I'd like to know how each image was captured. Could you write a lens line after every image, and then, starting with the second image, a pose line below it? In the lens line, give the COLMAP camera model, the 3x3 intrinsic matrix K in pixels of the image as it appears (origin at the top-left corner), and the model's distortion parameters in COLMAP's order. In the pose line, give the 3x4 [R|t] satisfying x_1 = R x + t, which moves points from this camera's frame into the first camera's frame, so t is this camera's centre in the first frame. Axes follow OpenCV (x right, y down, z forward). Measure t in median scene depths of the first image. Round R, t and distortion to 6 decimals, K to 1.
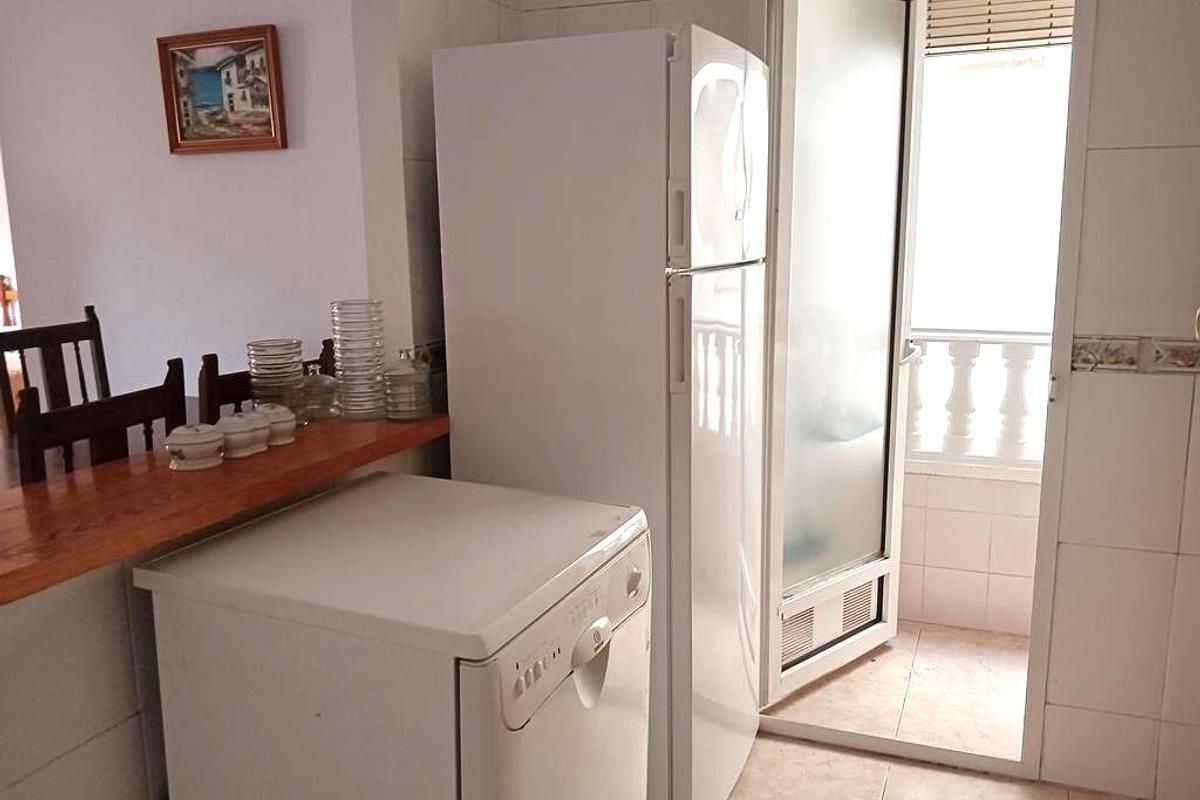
lens RADIAL K [[958.8, 0, 609.1], [0, 958.8, 397.8], [0, 0, 1]] dist [0.008900, -0.059684]
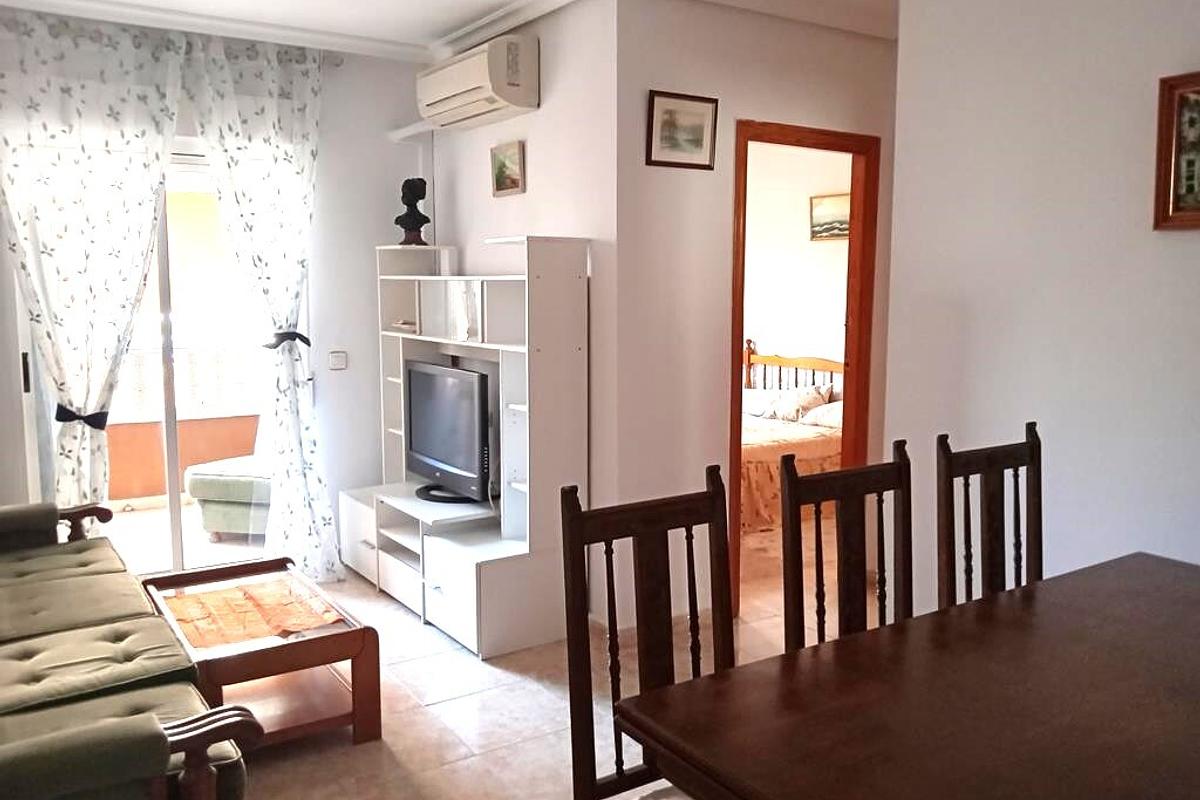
lens RADIAL K [[944.3, 0, 581.0], [0, 944.3, 399.2], [0, 0, 1]] dist [-0.008509, -0.005757]
pose [[0.807415, 0.090281, -0.583036, -0.562012], [-0.119352, 0.992785, -0.011554, -0.088664], [0.577786, 0.078916, 0.812364, 0.218322]]
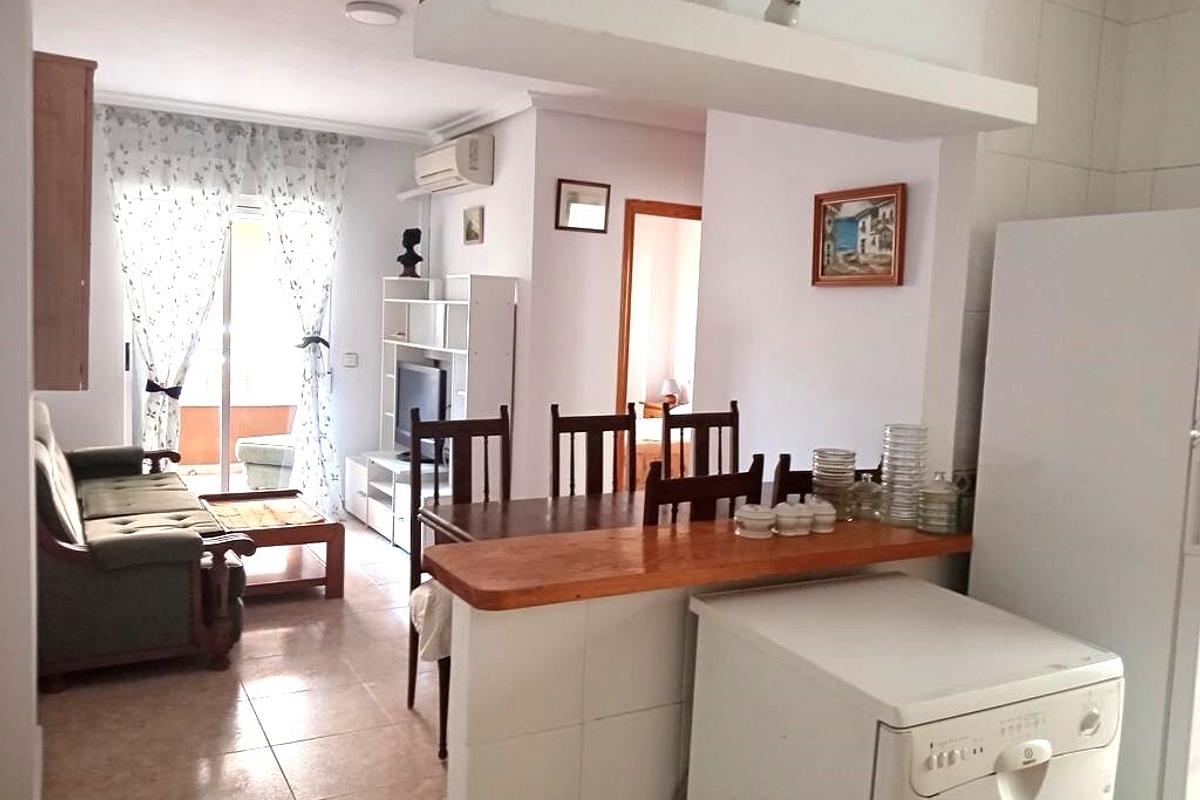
lens RADIAL K [[958.8, 0, 609.1], [0, 958.8, 397.8], [0, 0, 1]] dist [0.008900, -0.059684]
pose [[0.775769, 0.101050, -0.622873, 0.185639], [-0.163541, 0.985564, -0.043796, -0.022270], [0.609456, 0.135841, 0.781096, -0.161581]]
